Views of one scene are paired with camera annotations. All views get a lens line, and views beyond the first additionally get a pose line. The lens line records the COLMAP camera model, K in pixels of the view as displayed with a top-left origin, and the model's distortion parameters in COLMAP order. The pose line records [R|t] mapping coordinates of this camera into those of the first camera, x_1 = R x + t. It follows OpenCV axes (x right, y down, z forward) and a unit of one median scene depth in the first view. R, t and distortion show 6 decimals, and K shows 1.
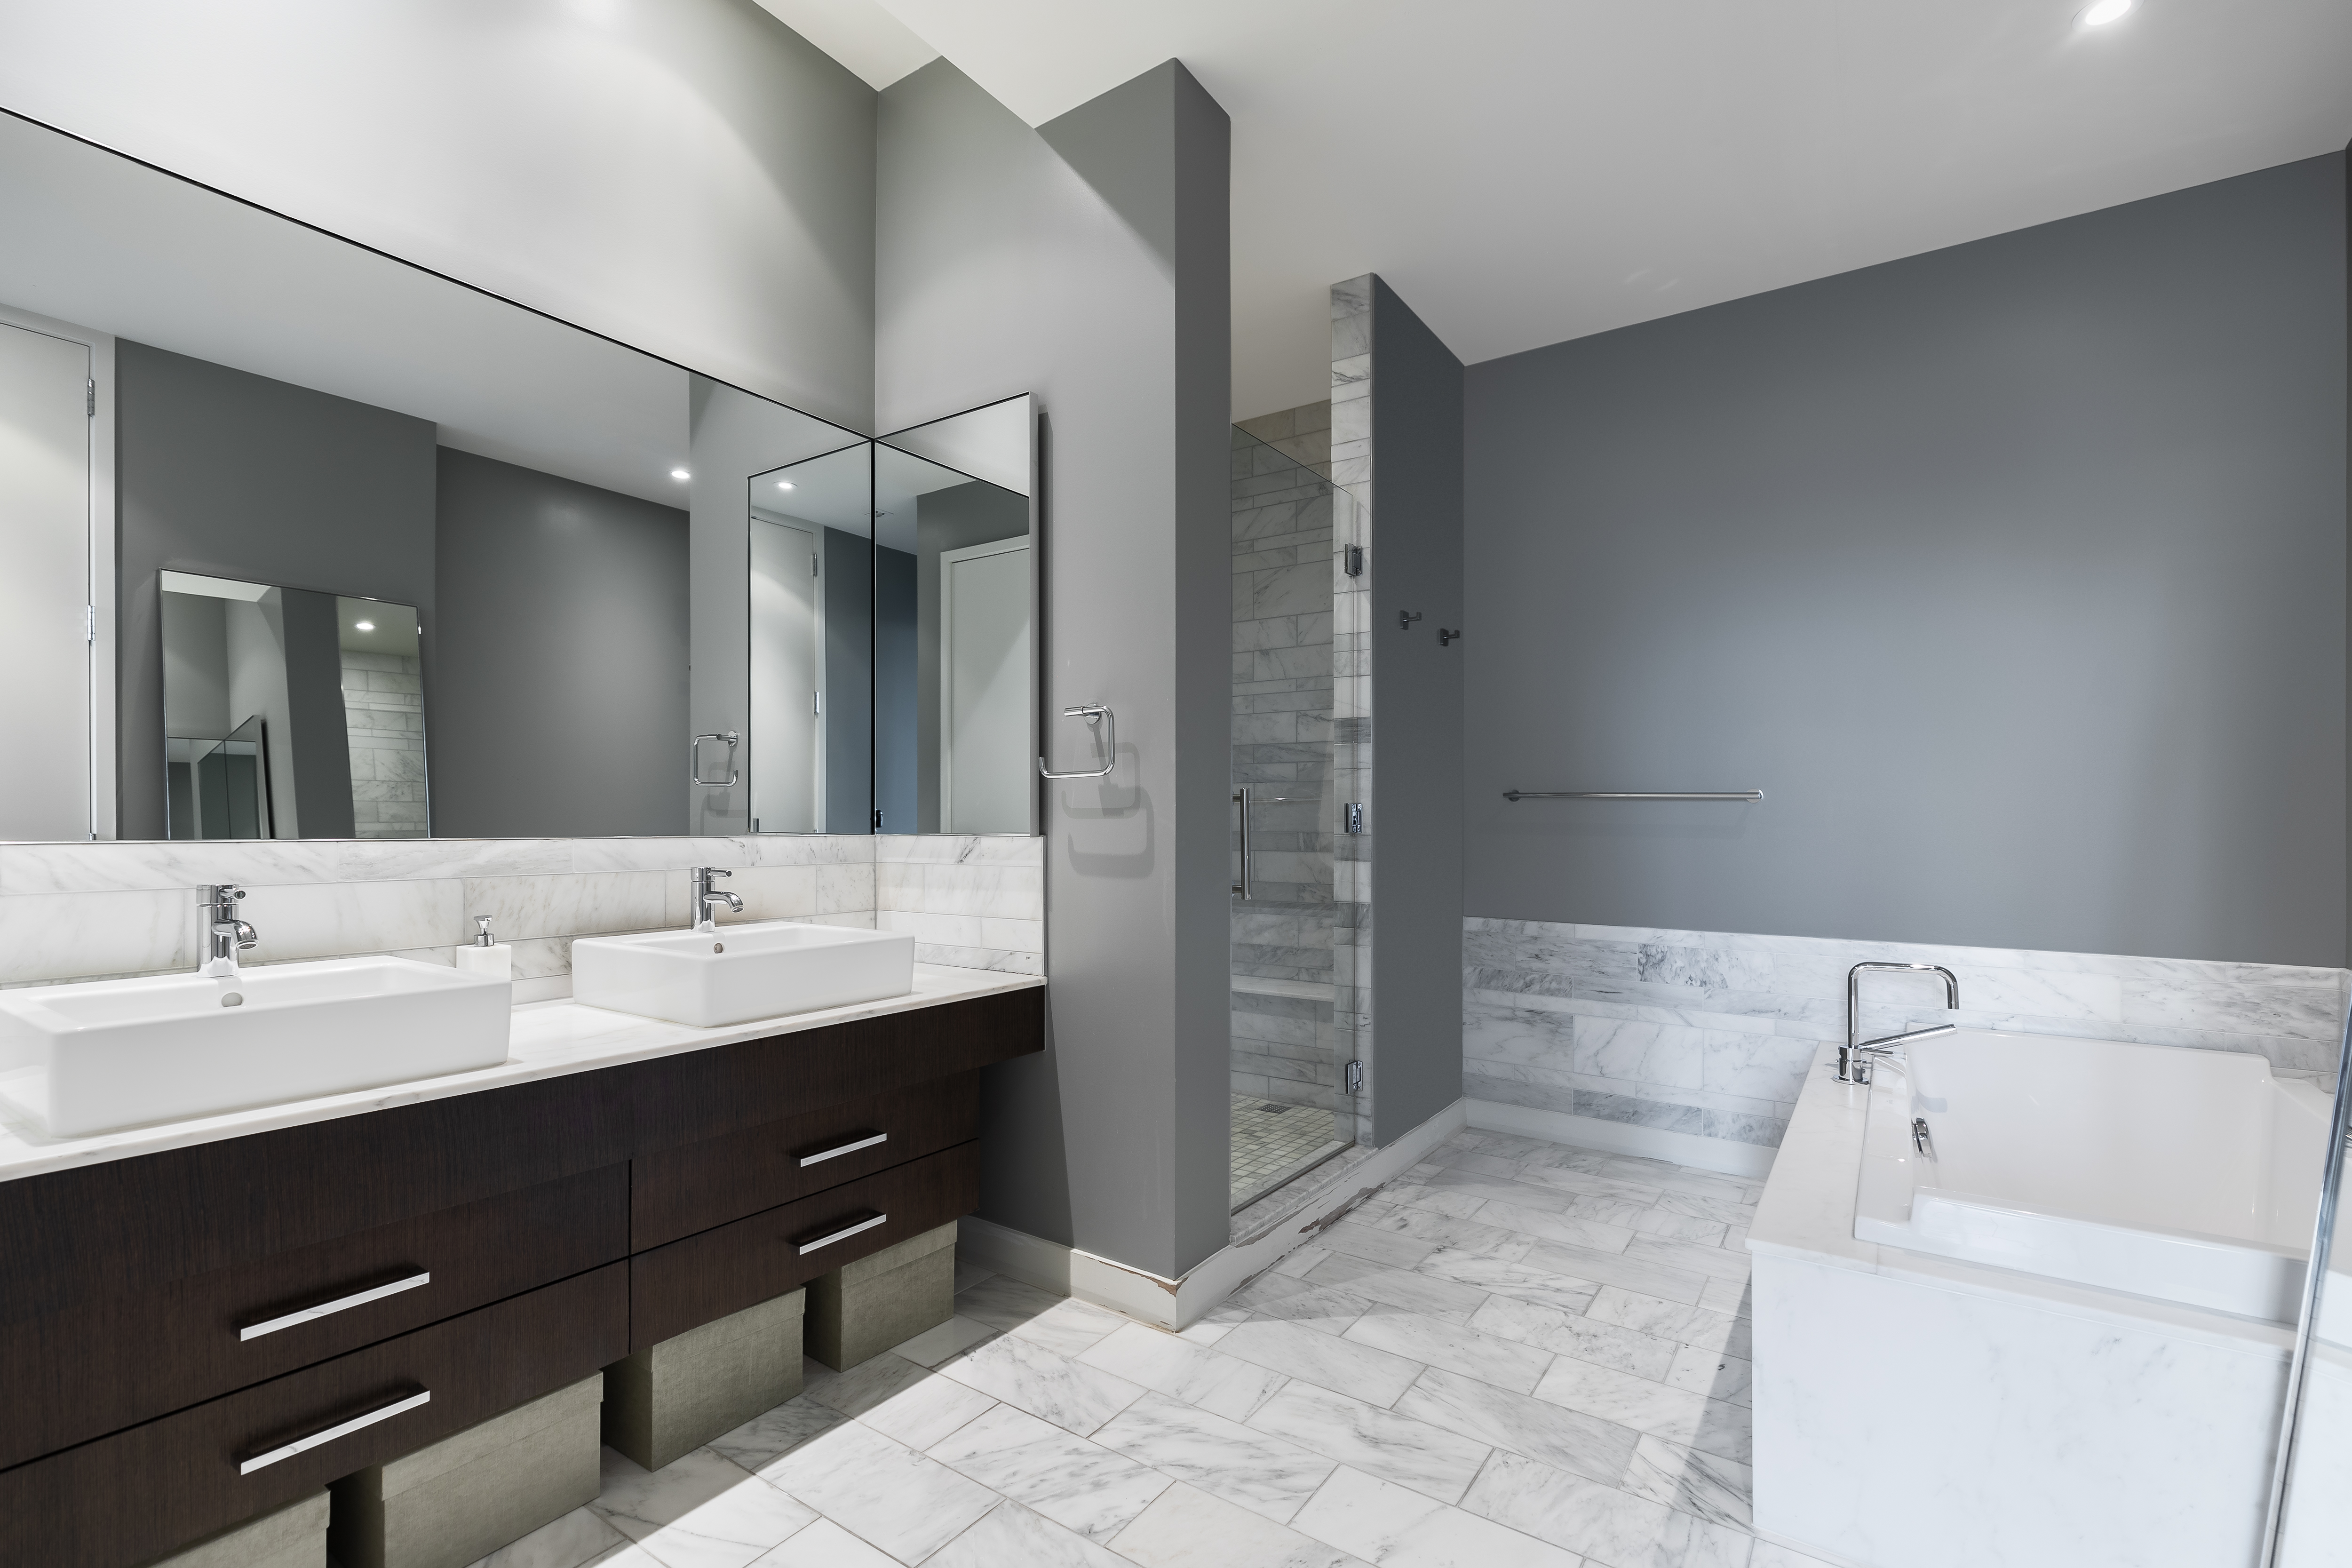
lens RADIAL K [[1048.9, 0, 1175.5], [0, 1048.9, 834.3], [0, 0, 1]] dist [0.001337, -0.000091]
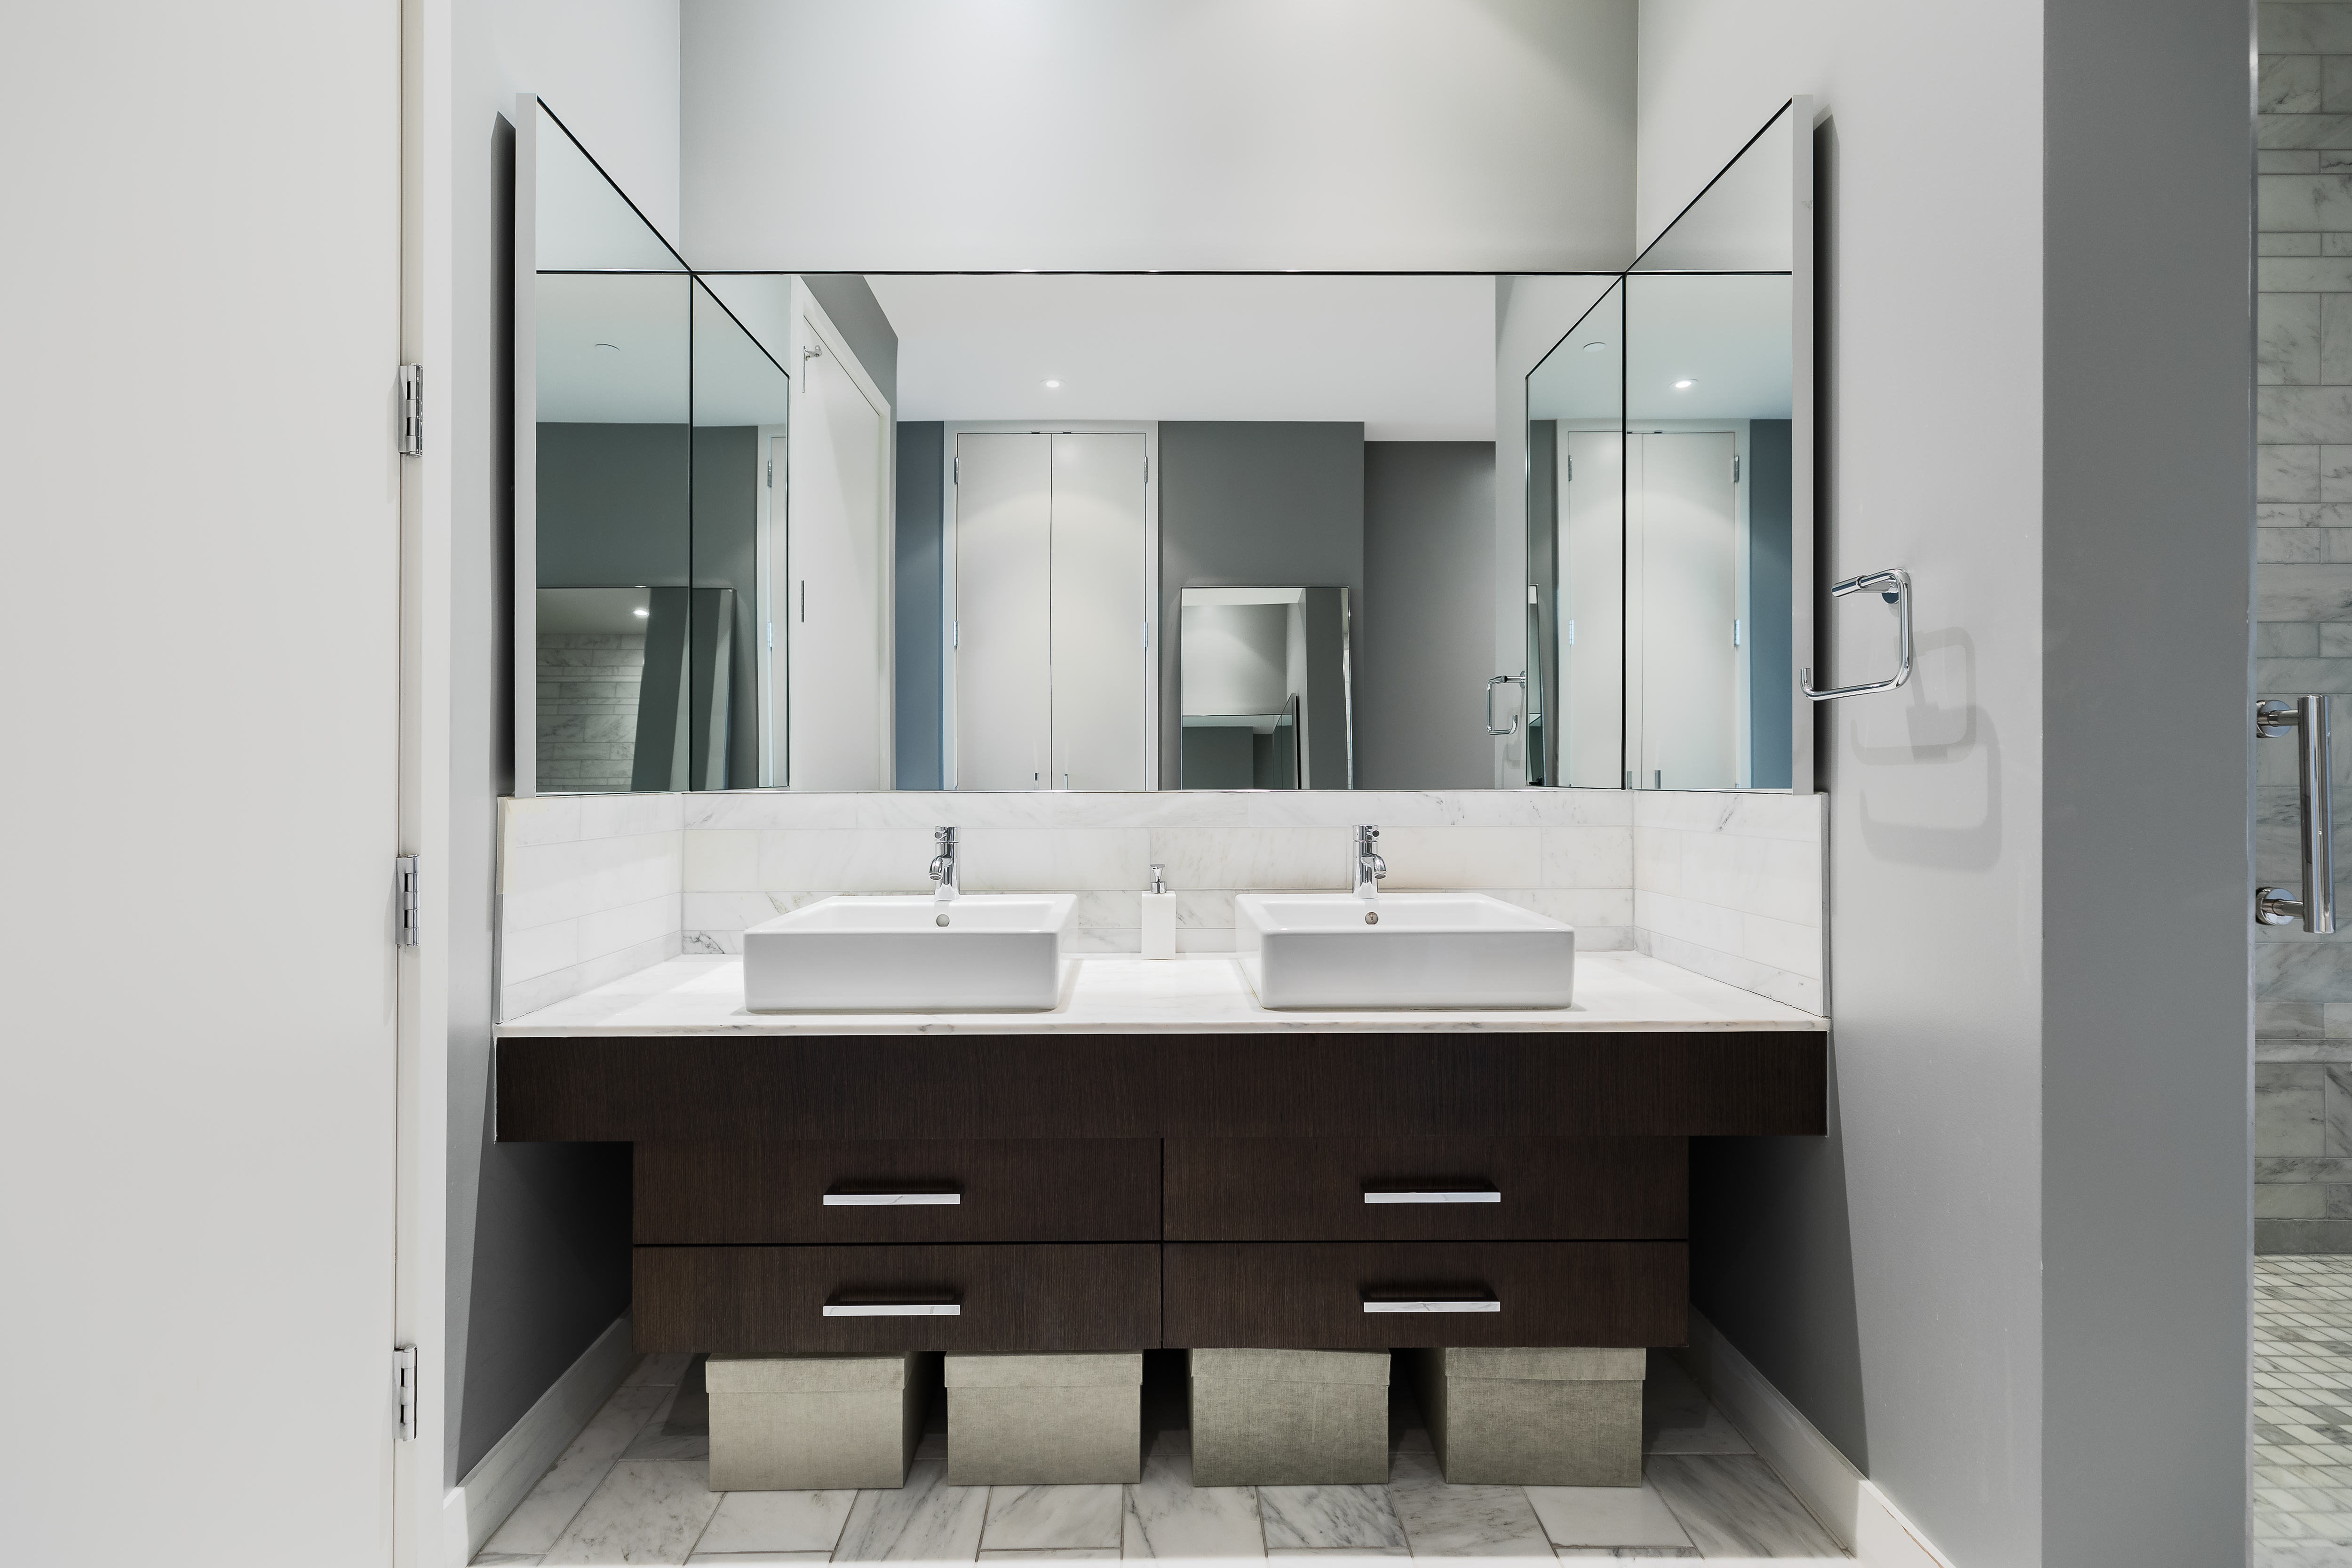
lens RADIAL K [[1052.9, 0, 1157.8], [0, 1052.9, 785.1], [0, 0, 1]] dist [0.002513, 0.000622]
pose [[0.572028, 0.001801, -0.820232, 0.183104], [-0.006201, 0.999979, -0.002130, 0.000129], [0.820210, 0.006305, 0.572027, 0.349976]]
